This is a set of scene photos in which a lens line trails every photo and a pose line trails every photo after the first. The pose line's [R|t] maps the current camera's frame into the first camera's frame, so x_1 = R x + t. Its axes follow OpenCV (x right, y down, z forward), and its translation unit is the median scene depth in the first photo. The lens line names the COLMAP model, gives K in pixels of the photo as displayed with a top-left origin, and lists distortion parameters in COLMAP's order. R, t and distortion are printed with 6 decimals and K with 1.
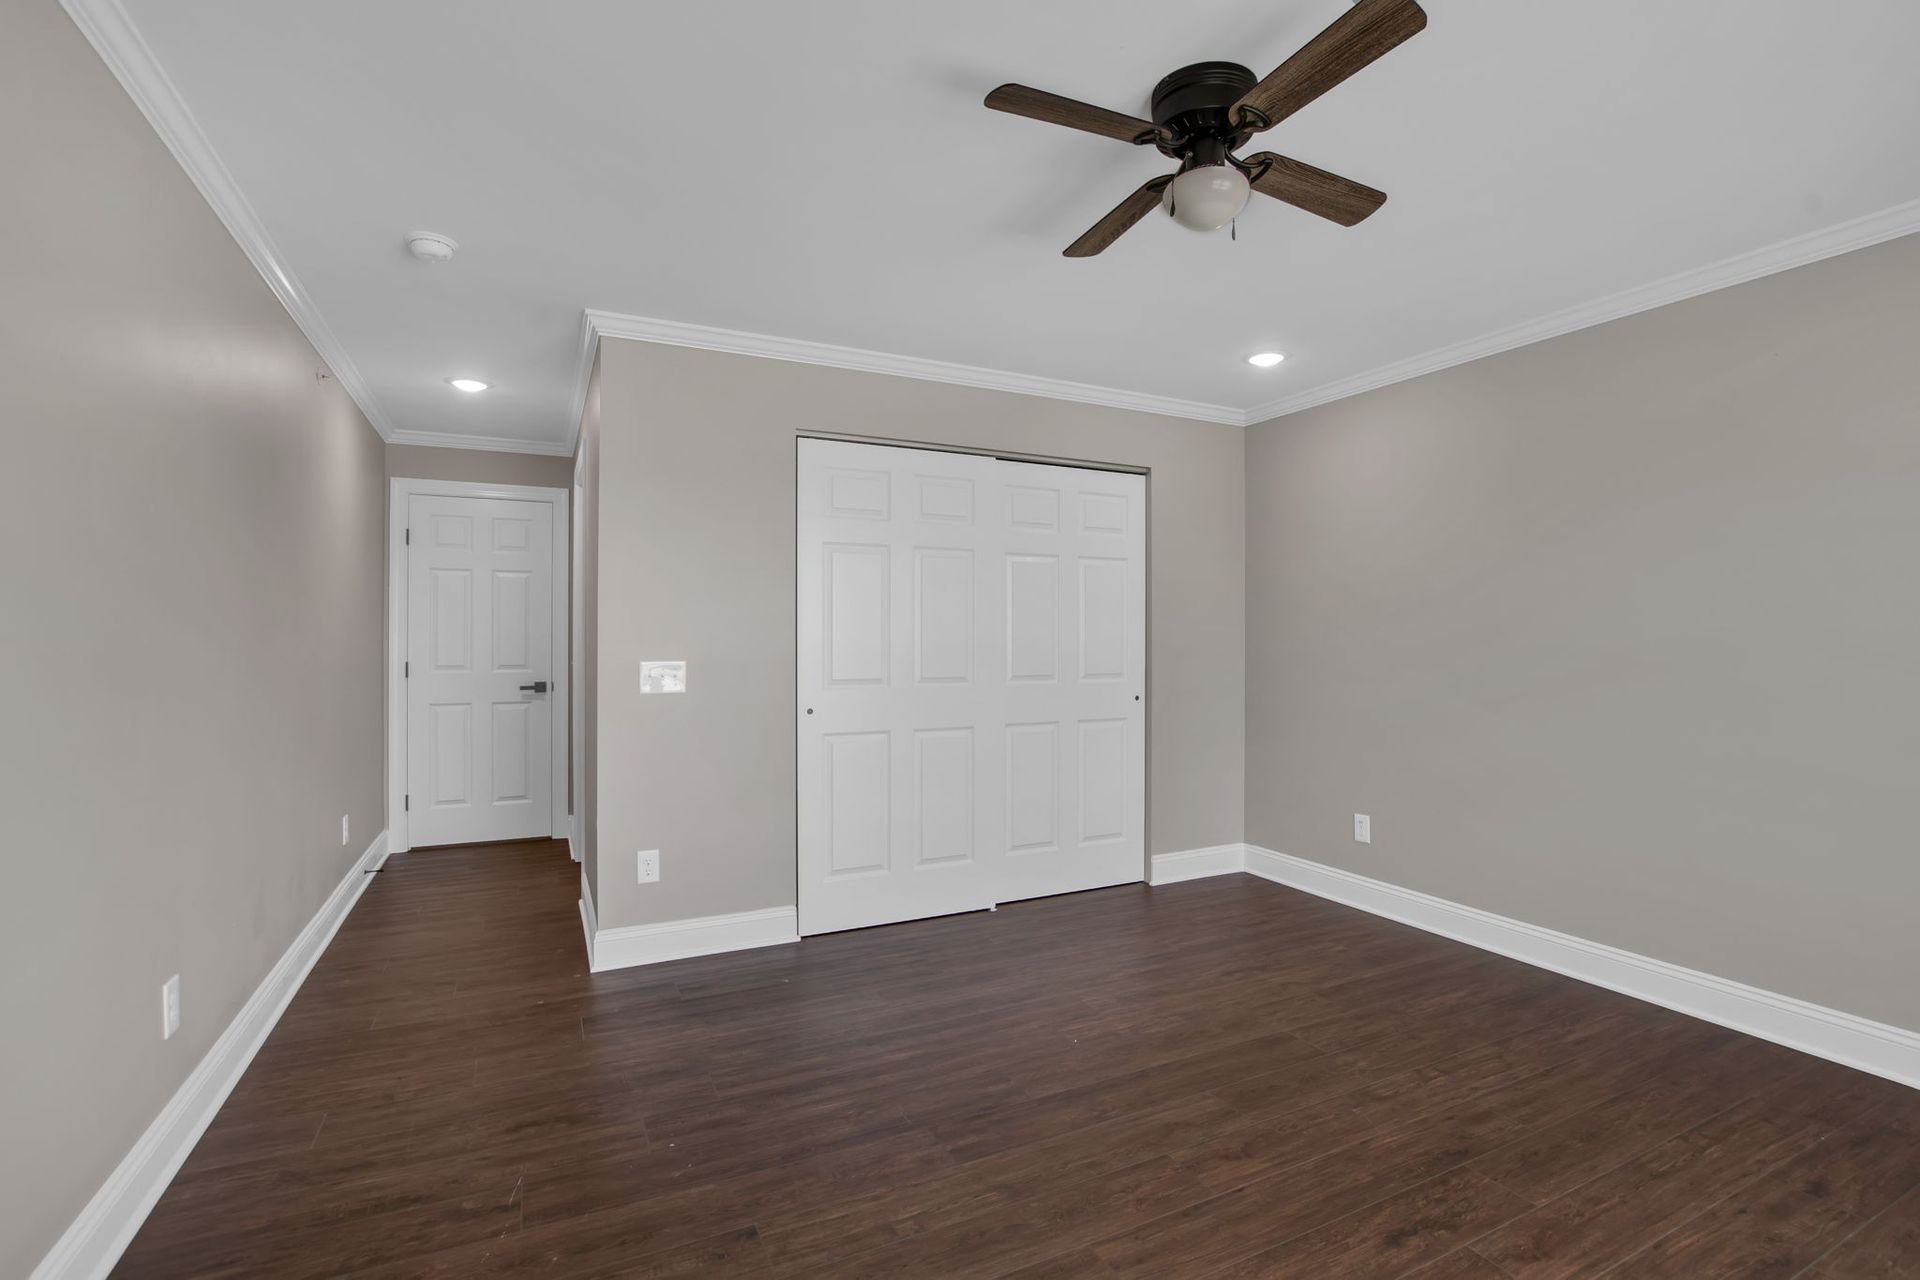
lens RADIAL K [[905.2, 0, 963.2], [0, 905.2, 637.6], [0, 0, 1]] dist [-0.027630, 0.001850]
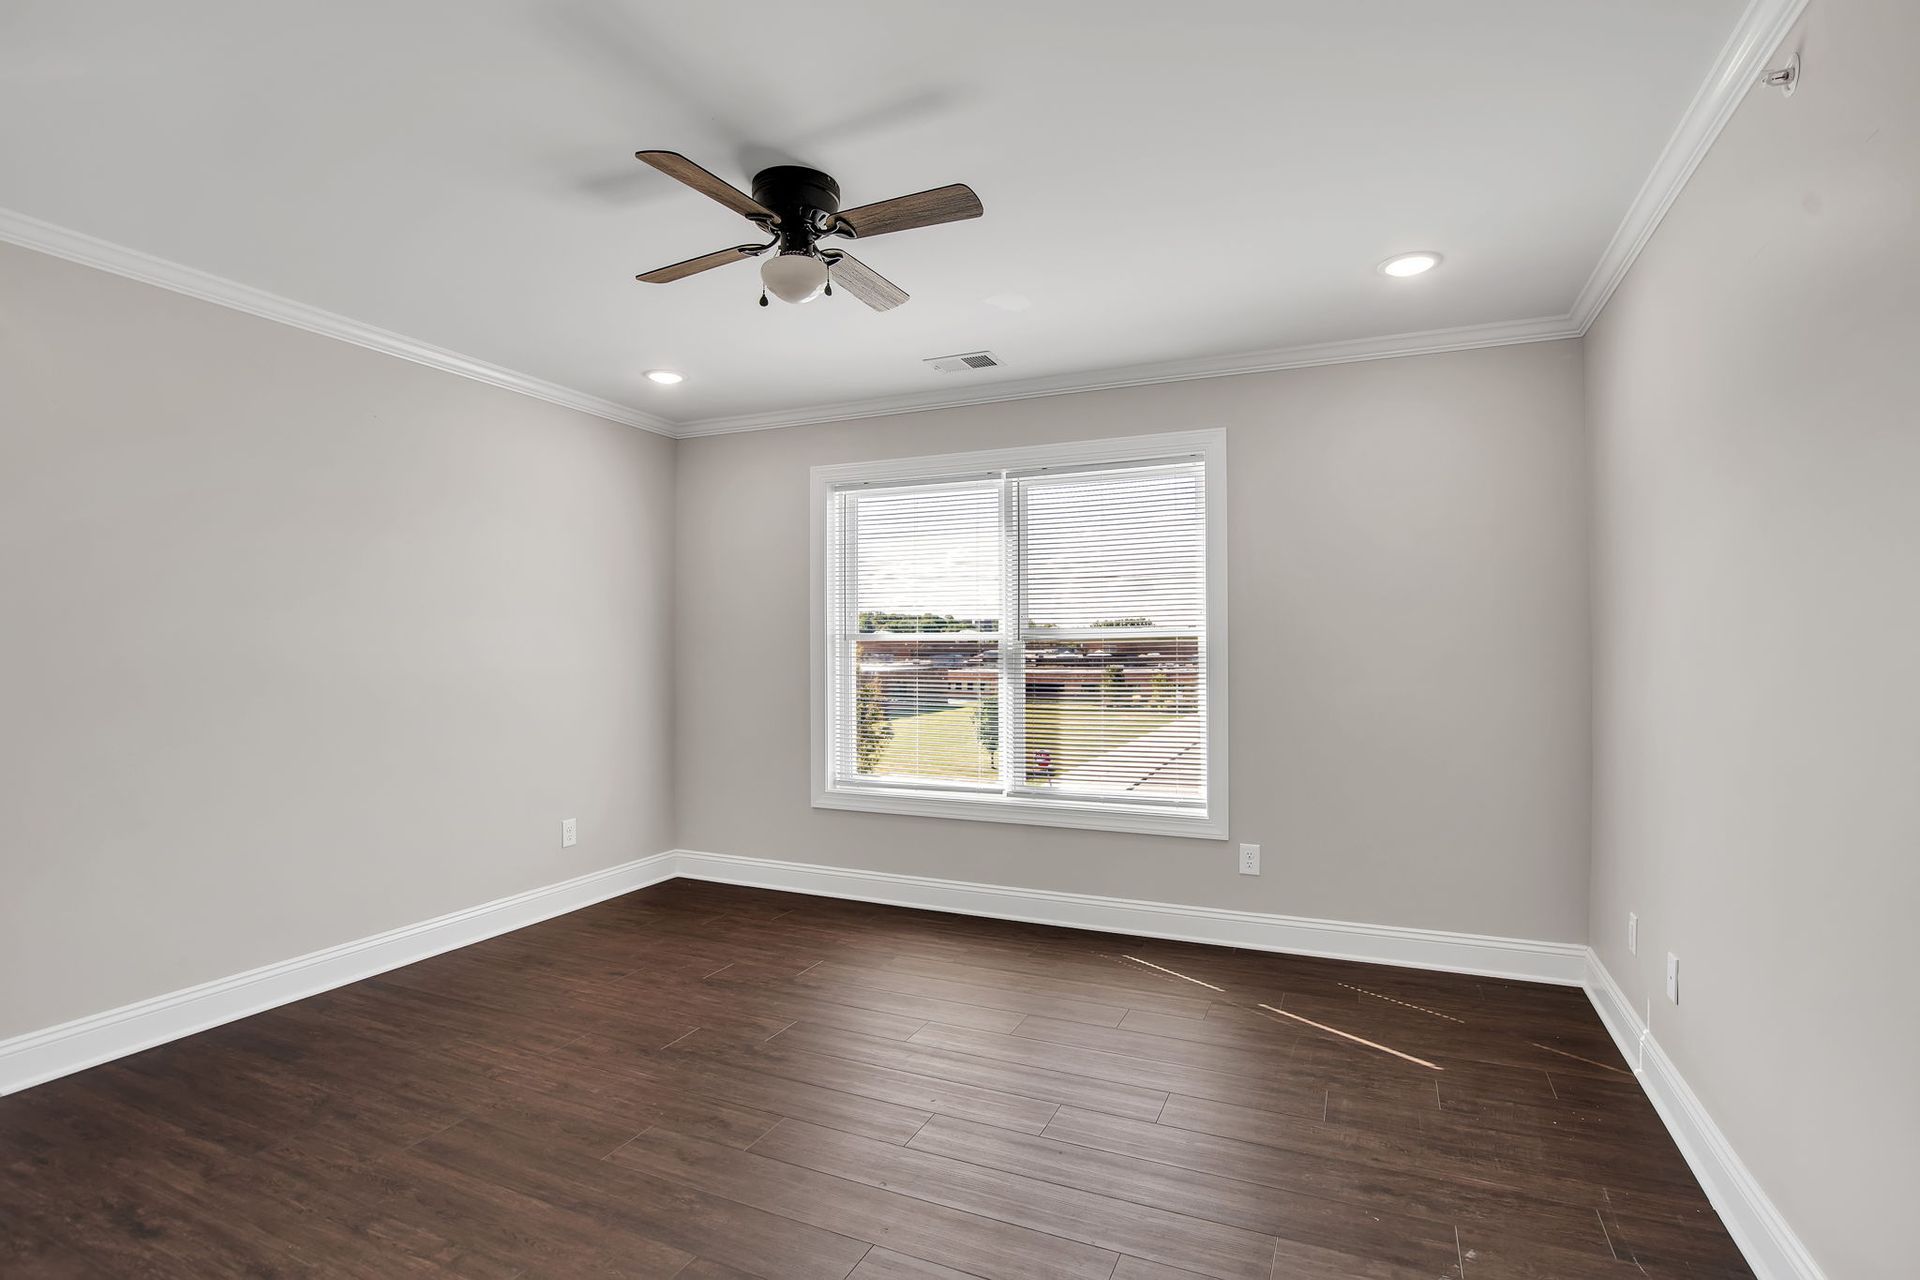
lens RADIAL K [[895.1, 0, 960.0], [0, 895.1, 640.0], [0, 0, 1]] dist [-0.000874, 0.000268]
pose [[-0.630063, 0.010572, 0.776472, -0.649854], [0.004850, 0.999941, -0.009680, 0.006371], [-0.776529, -0.002333, -0.630078, 1.307197]]
